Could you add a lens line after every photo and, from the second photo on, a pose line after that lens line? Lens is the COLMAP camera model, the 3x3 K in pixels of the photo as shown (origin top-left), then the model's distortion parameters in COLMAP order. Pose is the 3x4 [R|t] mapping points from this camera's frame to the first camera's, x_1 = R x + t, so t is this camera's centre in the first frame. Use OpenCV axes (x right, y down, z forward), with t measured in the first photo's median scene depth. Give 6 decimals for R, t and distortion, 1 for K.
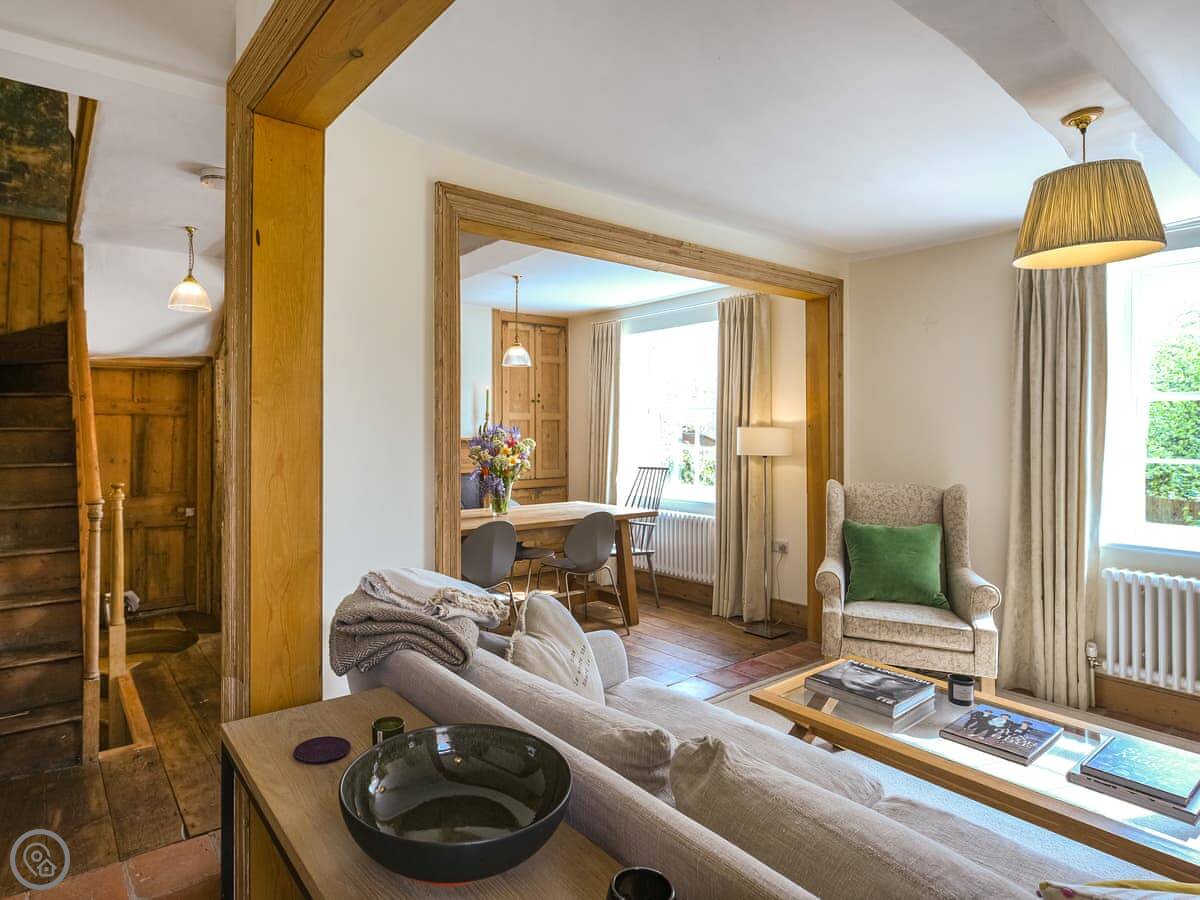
lens RADIAL K [[670.2, 0, 595.2], [0, 670.2, 427.1], [0, 0, 1]] dist [-0.014209, -0.000375]
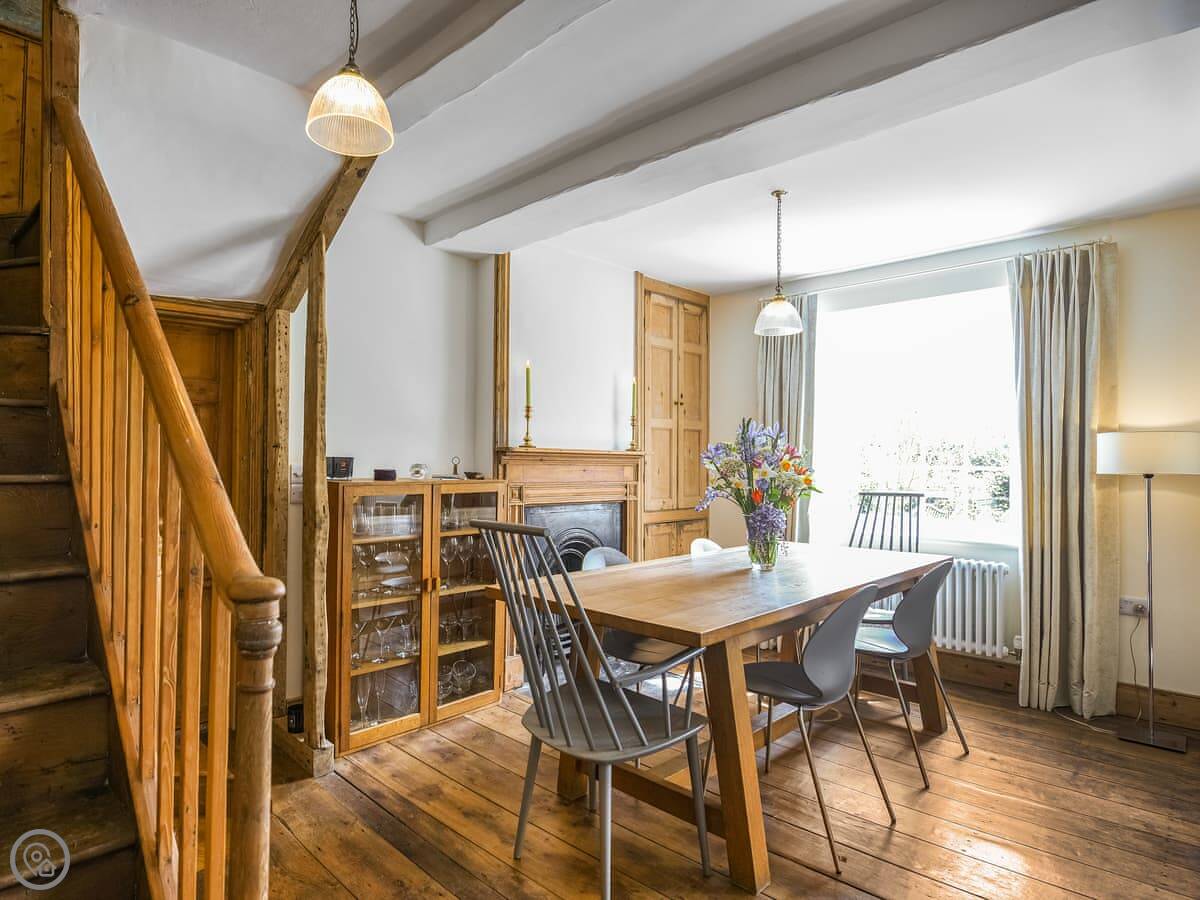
lens RADIAL K [[670.2, 0, 598.2], [0, 670.2, 455.8], [0, 0, 1]] dist [-0.014209, -0.000375]
pose [[0.993733, 0.009033, 0.111414, -0.336341], [-0.008886, 0.999959, -0.001814, 0.027223], [-0.111426, 0.000813, 0.993772, 0.363911]]
